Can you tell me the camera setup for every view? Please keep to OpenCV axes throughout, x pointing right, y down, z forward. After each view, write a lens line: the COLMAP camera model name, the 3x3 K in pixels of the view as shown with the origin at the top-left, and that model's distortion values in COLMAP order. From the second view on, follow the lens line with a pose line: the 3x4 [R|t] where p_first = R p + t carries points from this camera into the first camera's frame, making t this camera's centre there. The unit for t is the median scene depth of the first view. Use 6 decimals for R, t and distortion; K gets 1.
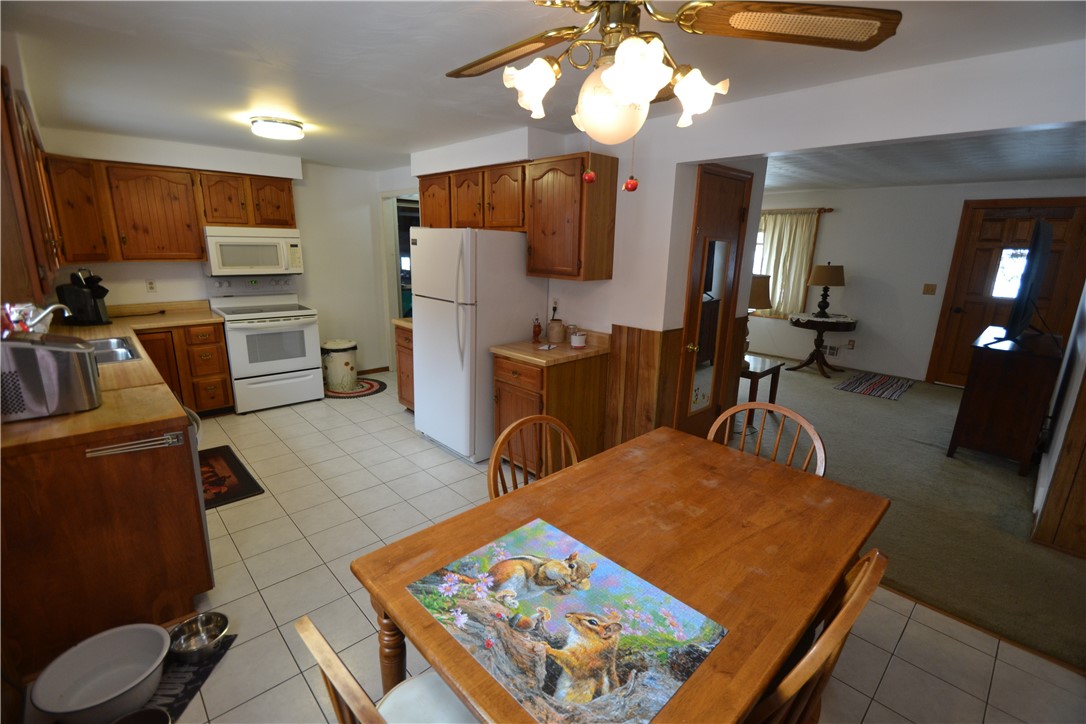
lens RADIAL K [[482.0, 0, 540.7], [0, 482.0, 367.8], [0, 0, 1]] dist [0.010007, -0.014189]
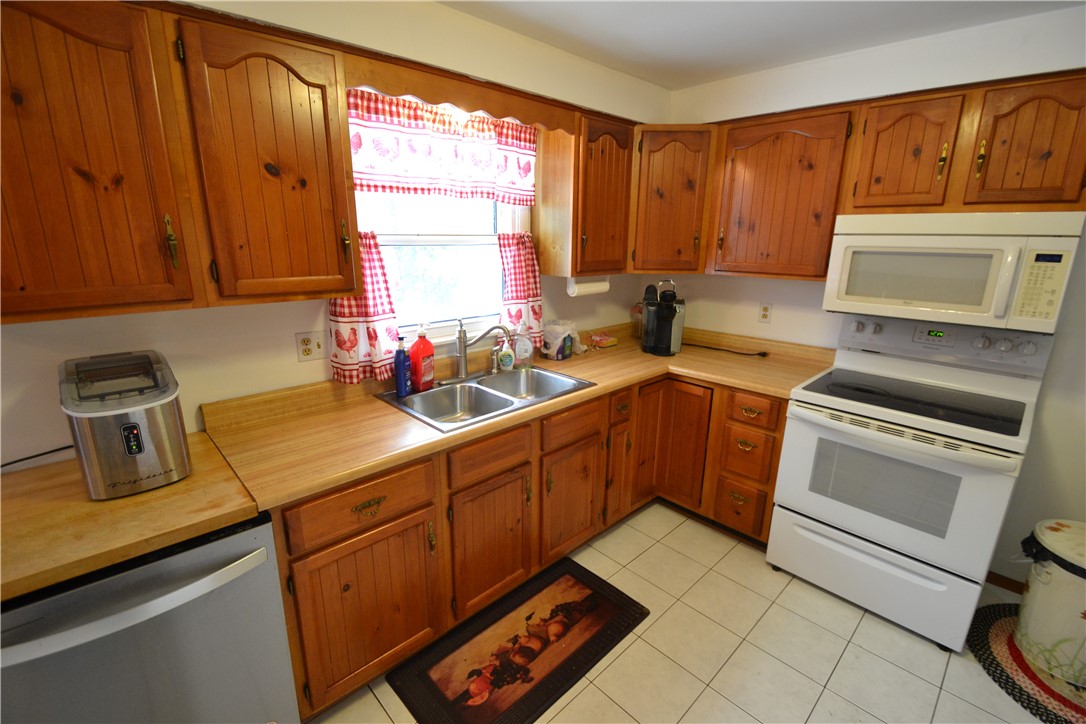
lens RADIAL K [[482.0, 0, 540.7], [0, 482.0, 367.8], [0, 0, 1]] dist [0.010007, -0.014189]
pose [[0.008522, 0.246528, -0.969098, -0.158492], [-0.254027, 0.937875, 0.236351, -0.176982], [0.967160, 0.244163, 0.070618, 0.677167]]
